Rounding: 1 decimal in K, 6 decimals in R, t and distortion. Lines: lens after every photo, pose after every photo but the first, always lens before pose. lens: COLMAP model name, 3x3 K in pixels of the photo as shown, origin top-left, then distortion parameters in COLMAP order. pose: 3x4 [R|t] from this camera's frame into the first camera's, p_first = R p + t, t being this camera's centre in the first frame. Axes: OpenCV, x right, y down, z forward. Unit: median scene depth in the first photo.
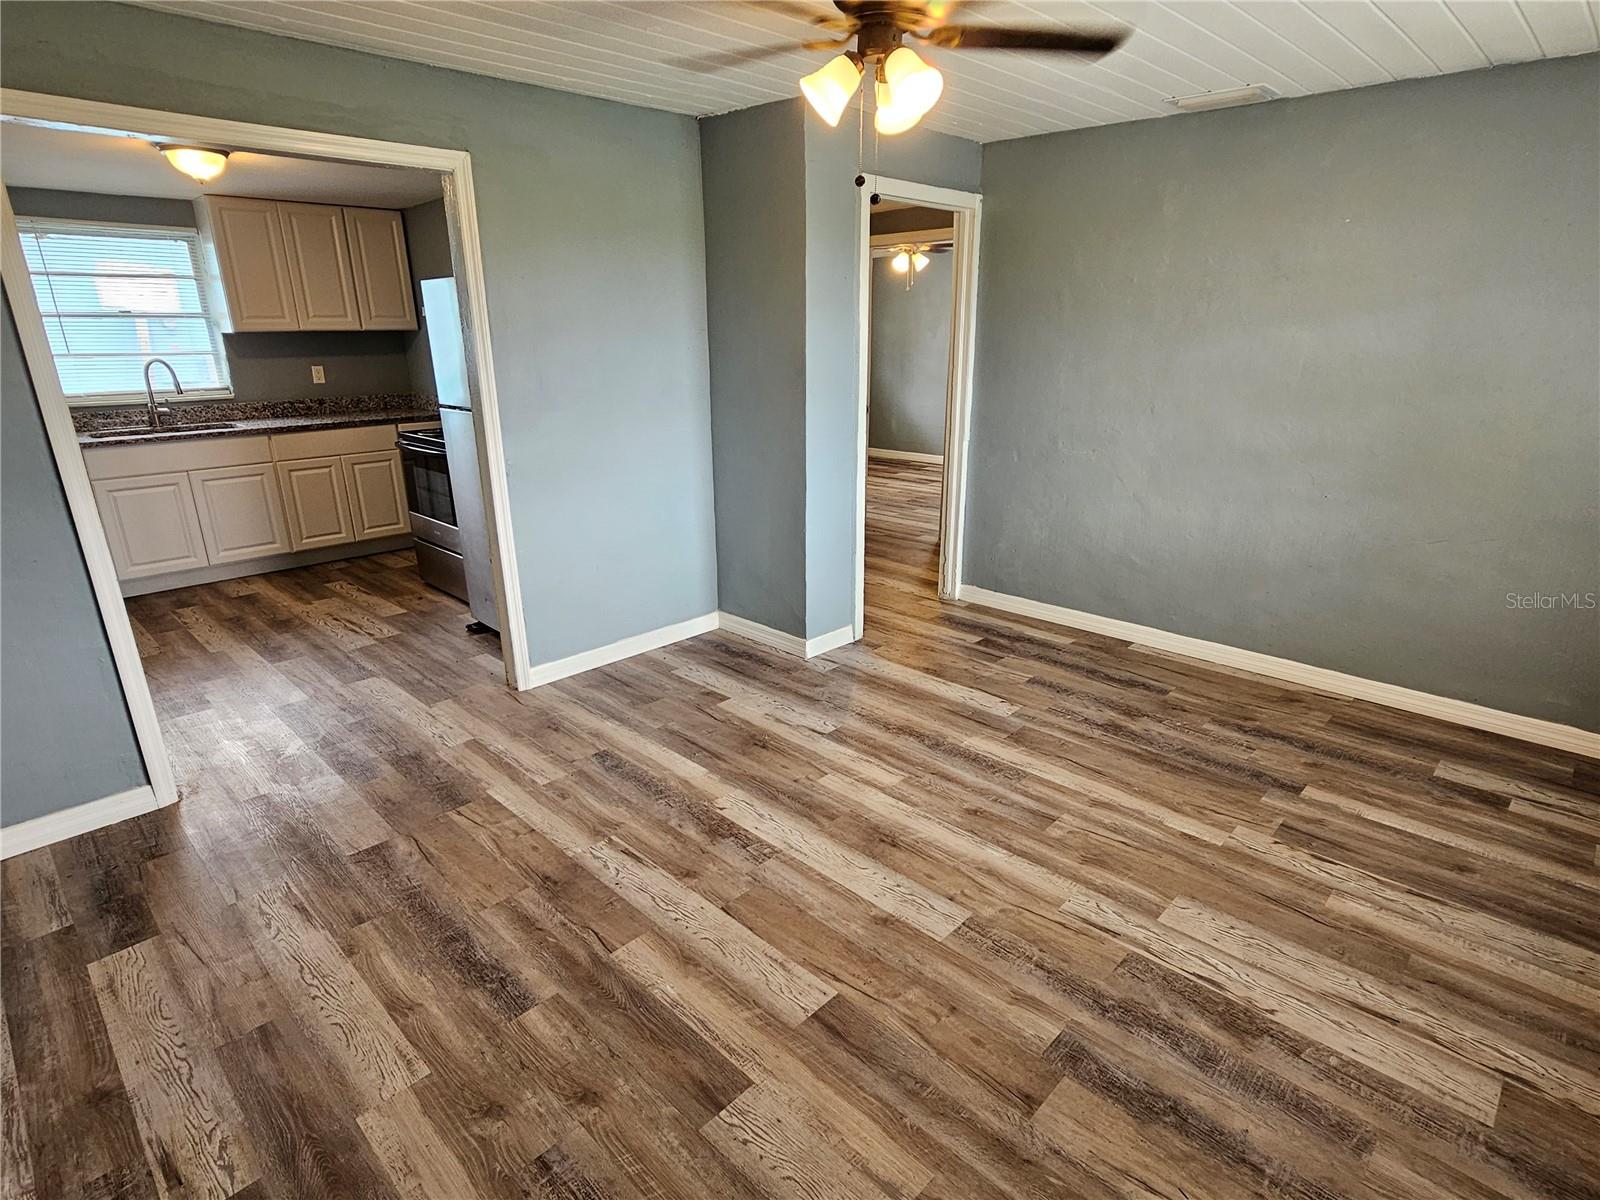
lens RADIAL K [[854.6, 0, 800.9], [0, 854.6, 621.1], [0, 0, 1]] dist [0.001053, -0.001122]
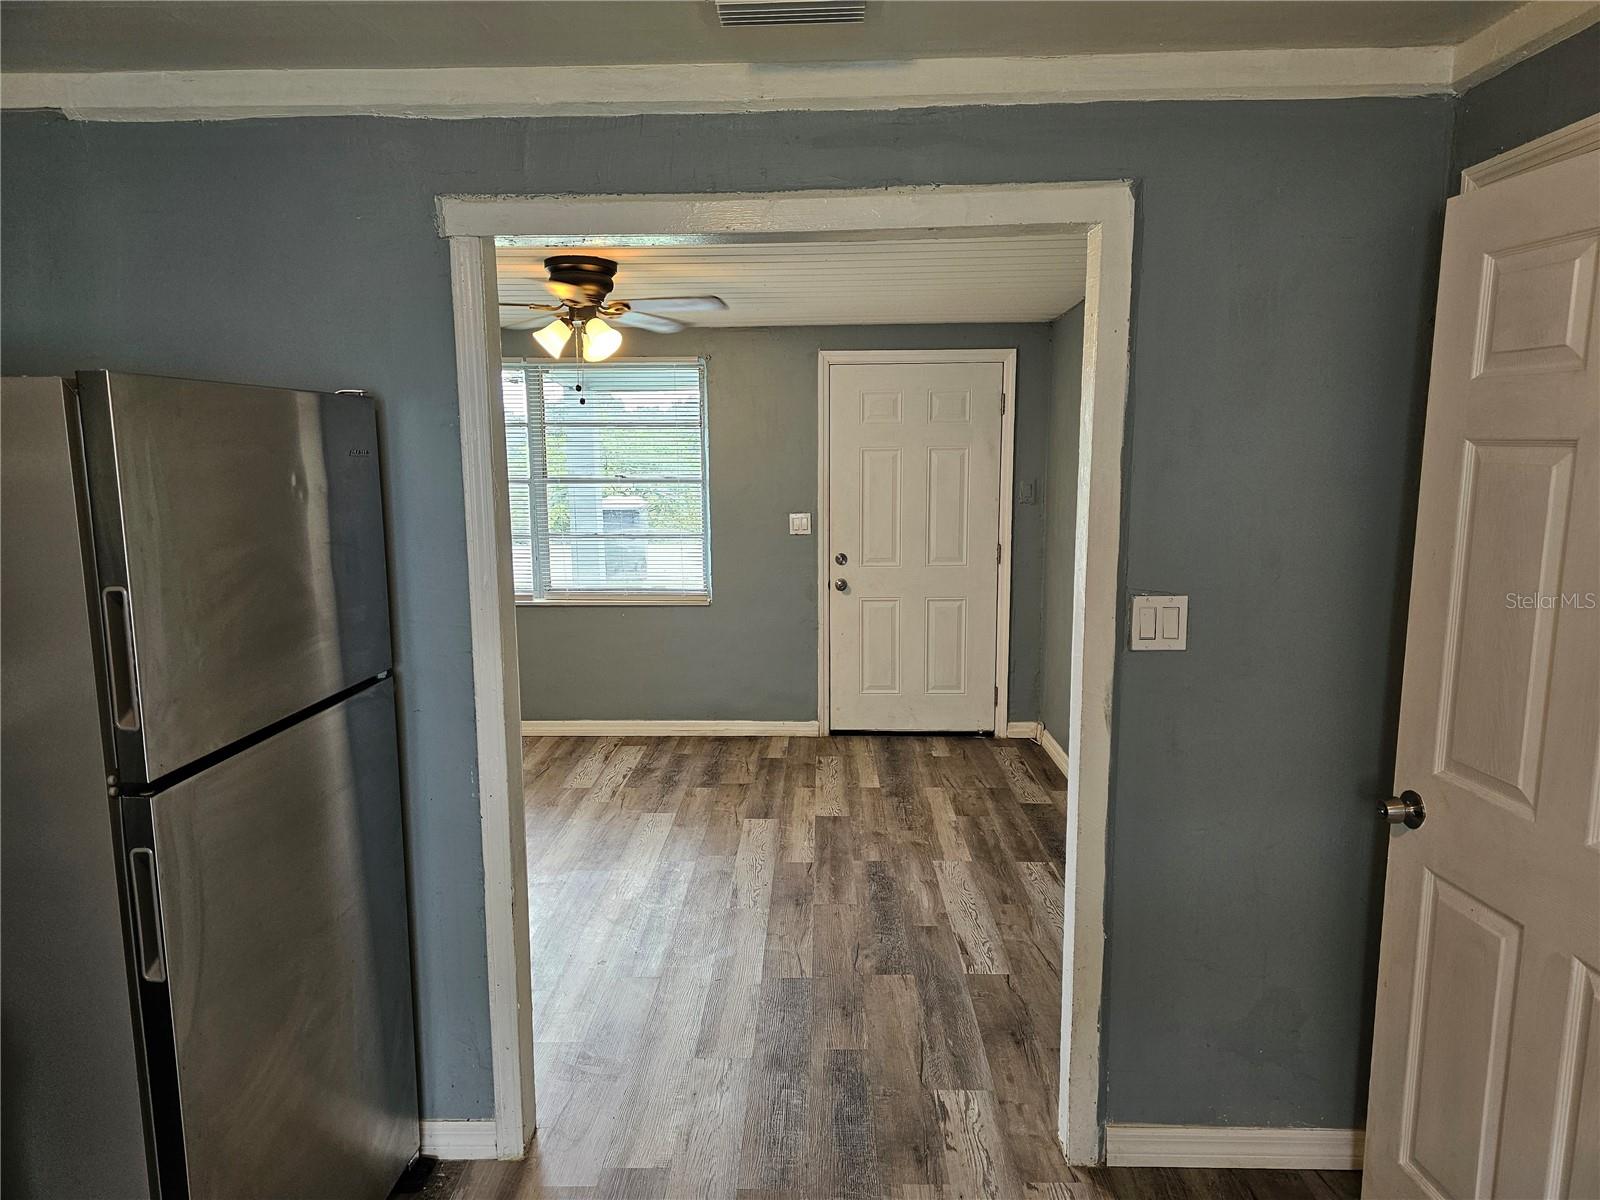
lens RADIAL K [[1060.3, 0, 796.2], [0, 1060.3, 601.5], [0, 0, 1]] dist [0.048602, -0.028555]
pose [[-0.683049, -0.085845, 0.725310, -1.350133], [0.255498, 0.902239, 0.347397, -0.618307], [-0.684225, 0.422605, -0.594341, 1.702317]]
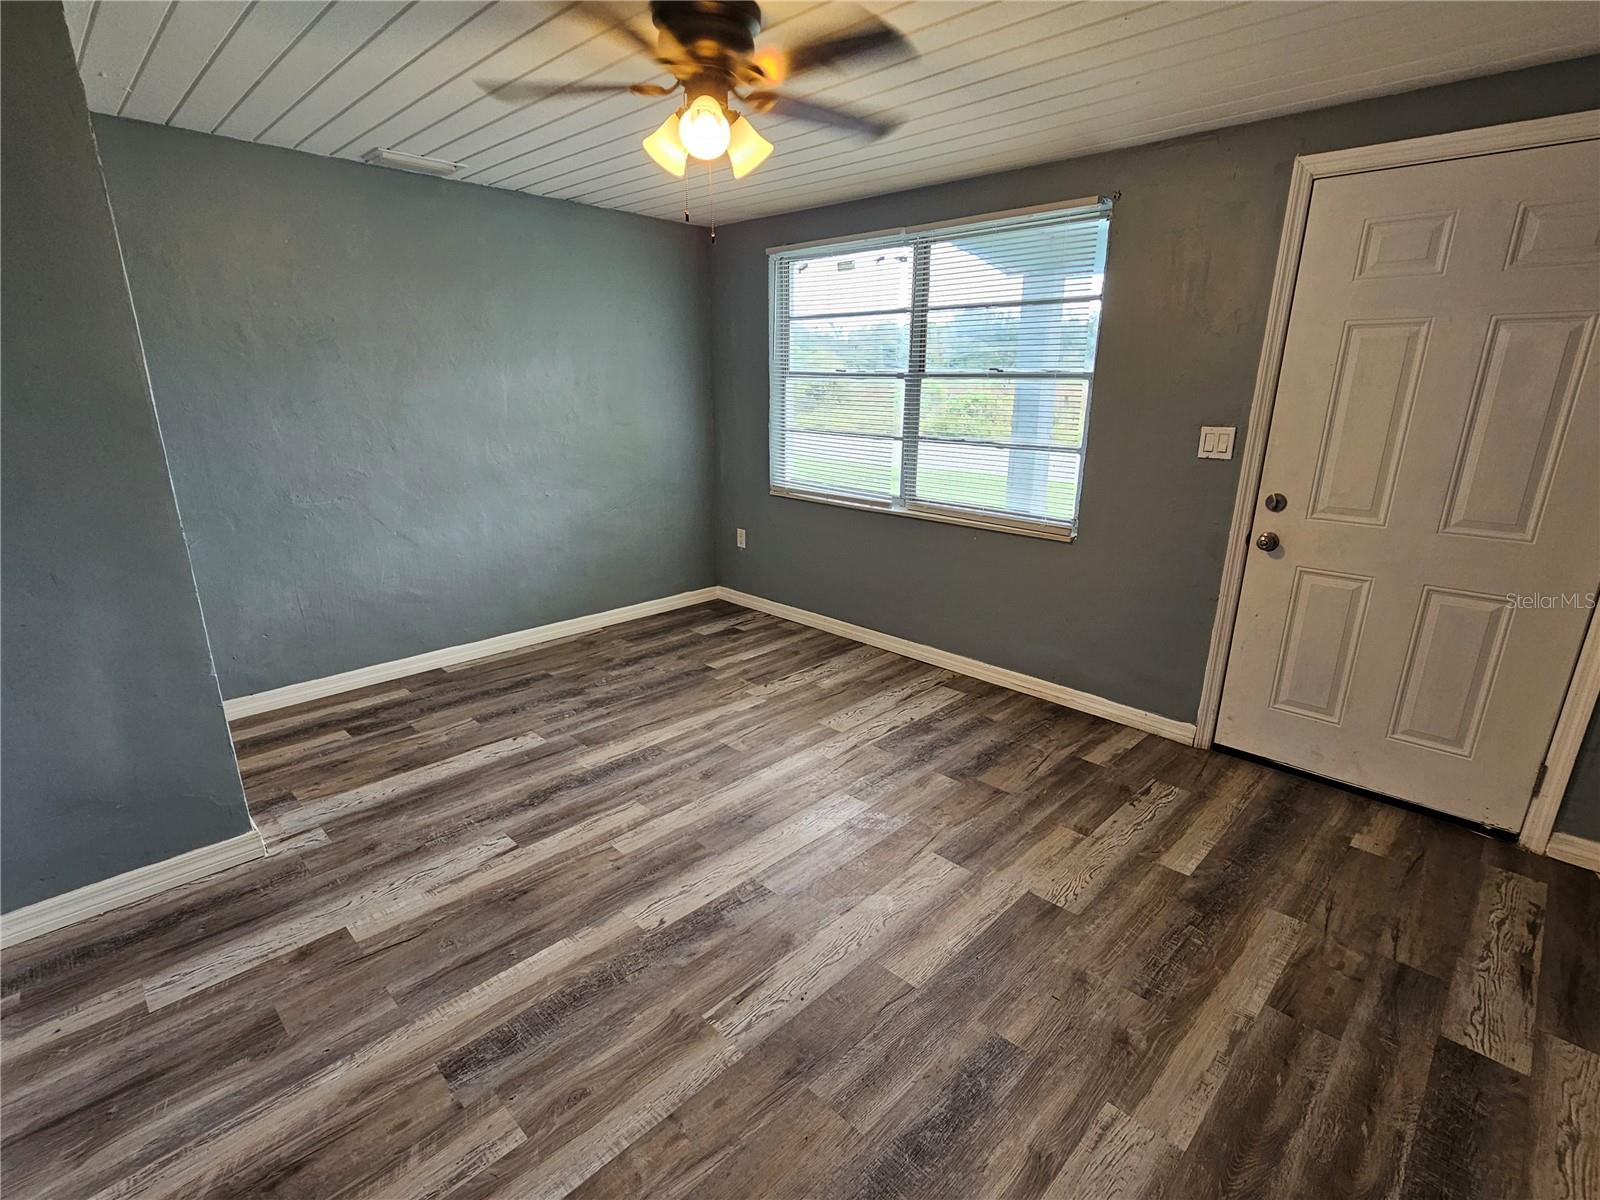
lens RADIAL K [[776.9, 0, 796.4], [0, 776.9, 611.8], [0, 0, 1]] dist [-0.000332, -0.000760]
pose [[0.002847, -0.283507, 0.958966, -0.823629], [0.328279, 0.906089, 0.266900, -0.242984], [-0.944576, 0.314049, 0.095649, 0.787073]]
